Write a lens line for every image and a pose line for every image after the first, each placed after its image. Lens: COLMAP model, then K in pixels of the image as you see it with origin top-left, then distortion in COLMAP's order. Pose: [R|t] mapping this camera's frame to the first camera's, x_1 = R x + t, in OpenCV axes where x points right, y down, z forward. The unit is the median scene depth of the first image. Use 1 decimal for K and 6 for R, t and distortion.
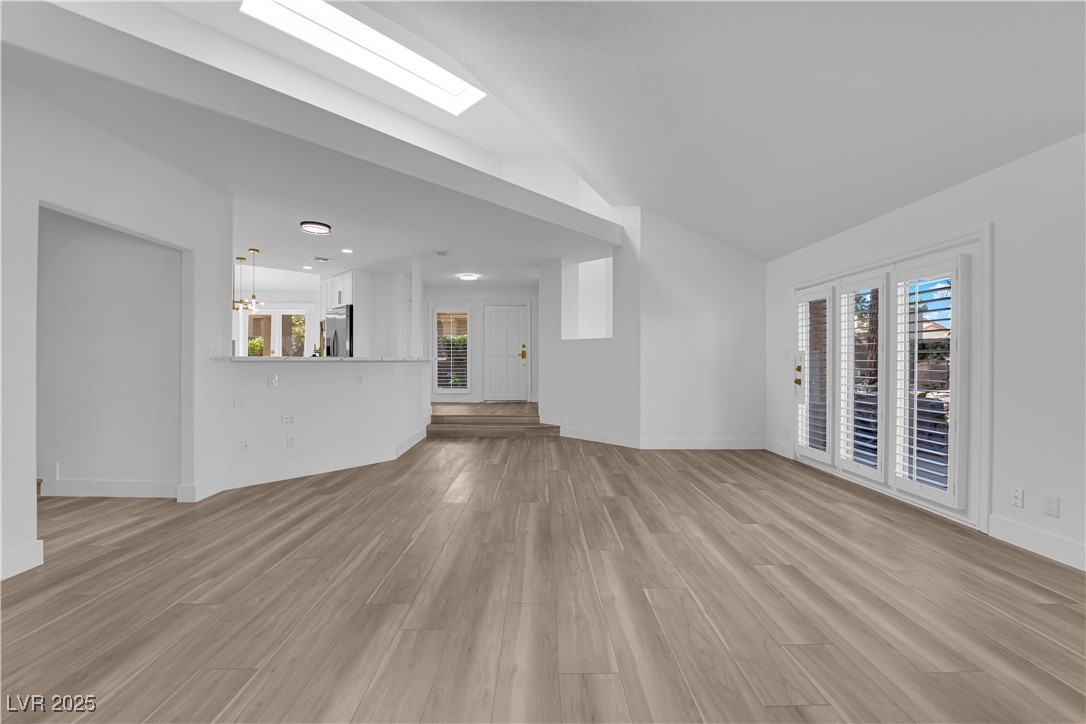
lens RADIAL K [[435.4, 0, 542.6], [0, 435.4, 359.5], [0, 0, 1]] dist [-0.006649, -0.005569]
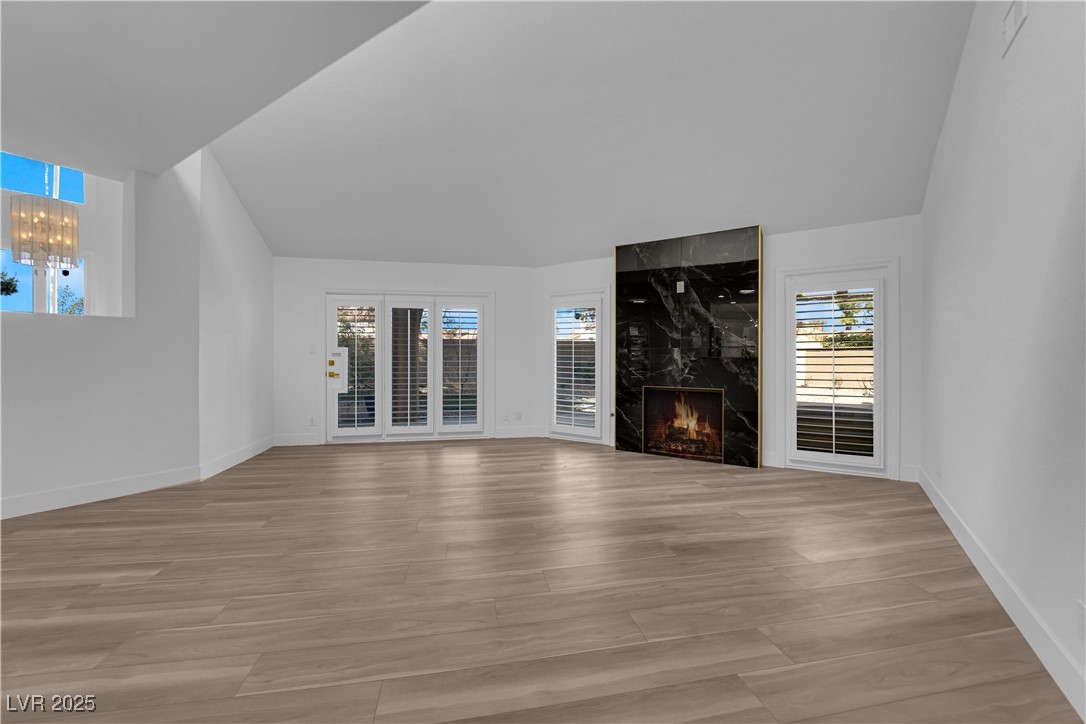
lens RADIAL K [[435.4, 0, 542.6], [0, 435.4, 359.5], [0, 0, 1]] dist [-0.006649, -0.005569]
pose [[-0.180588, -0.005055, 0.983546, -1.131076], [-0.000001, 0.999987, 0.005139, 0.009554], [-0.983559, 0.000927, -0.180585, 1.174202]]
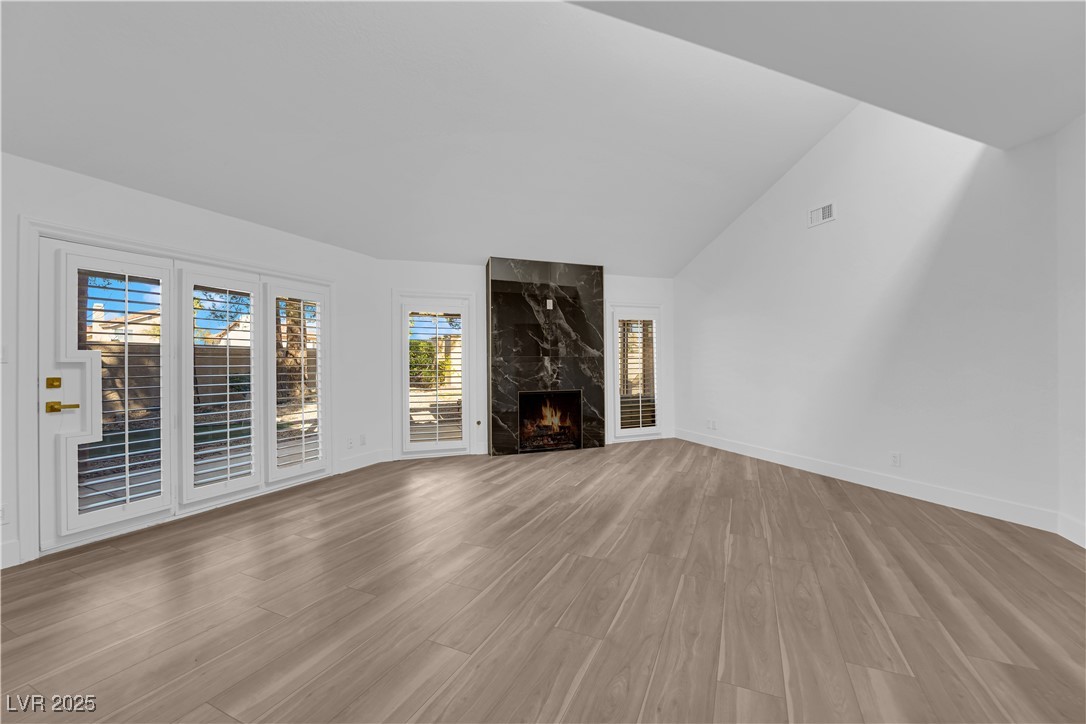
lens RADIAL K [[435.4, 0, 542.6], [0, 435.4, 359.5], [0, 0, 1]] dist [-0.006649, -0.005569]
pose [[-0.905494, 0.010490, 0.424230, -0.345171], [0.008258, 0.999941, -0.007099, -0.000031], [-0.424280, -0.002925, -0.905526, 2.180567]]
